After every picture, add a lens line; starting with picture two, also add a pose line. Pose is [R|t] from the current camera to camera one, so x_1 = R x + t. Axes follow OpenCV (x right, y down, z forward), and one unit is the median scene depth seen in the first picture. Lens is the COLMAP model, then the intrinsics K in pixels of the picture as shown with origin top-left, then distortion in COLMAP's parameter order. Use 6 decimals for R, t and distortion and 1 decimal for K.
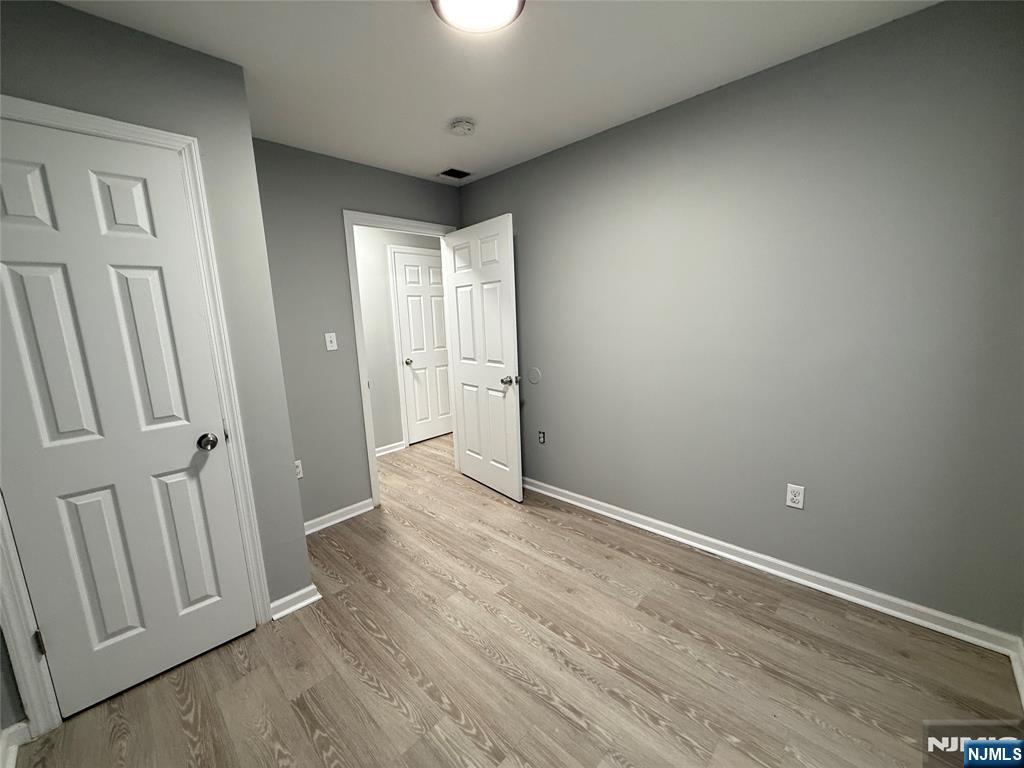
lens RADIAL K [[407.4, 0, 510.3], [0, 407.4, 383.9], [0, 0, 1]] dist [-0.000424, 0.000539]
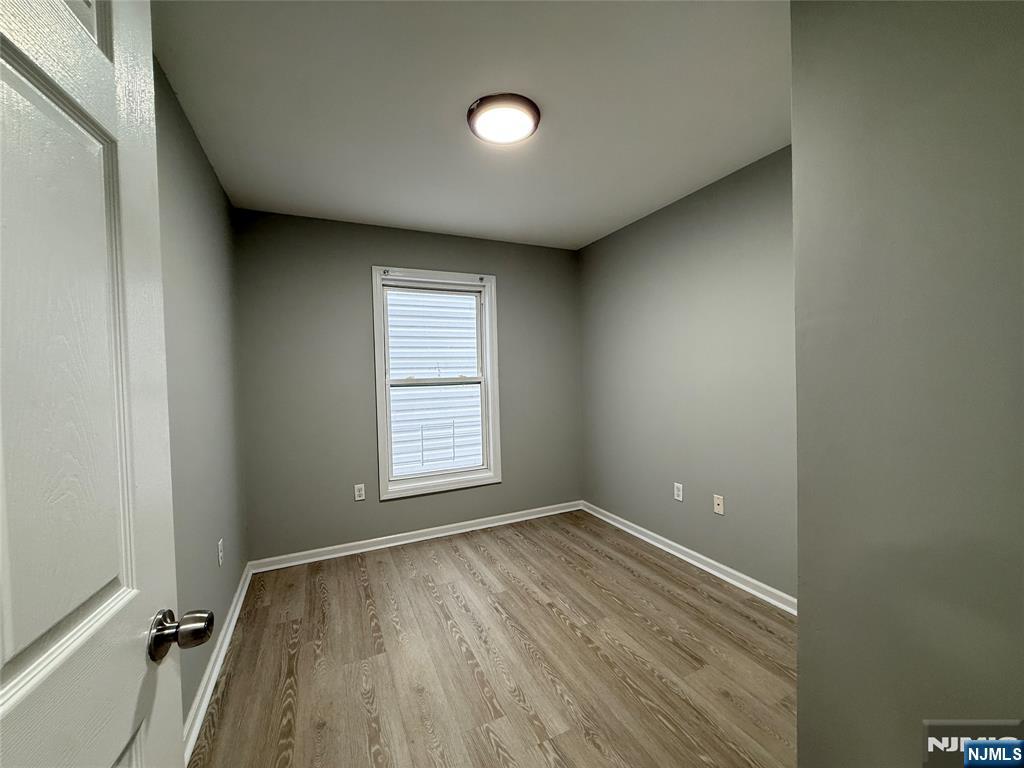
lens RADIAL K [[407.4, 0, 510.3], [0, 407.4, 383.9], [0, 0, 1]] dist [-0.000424, 0.000539]
pose [[-0.929488, 0.053168, 0.365001, -0.413079], [0.122620, 0.977817, 0.169821, -0.247324], [-0.347875, 0.202603, -0.915388, 1.828585]]
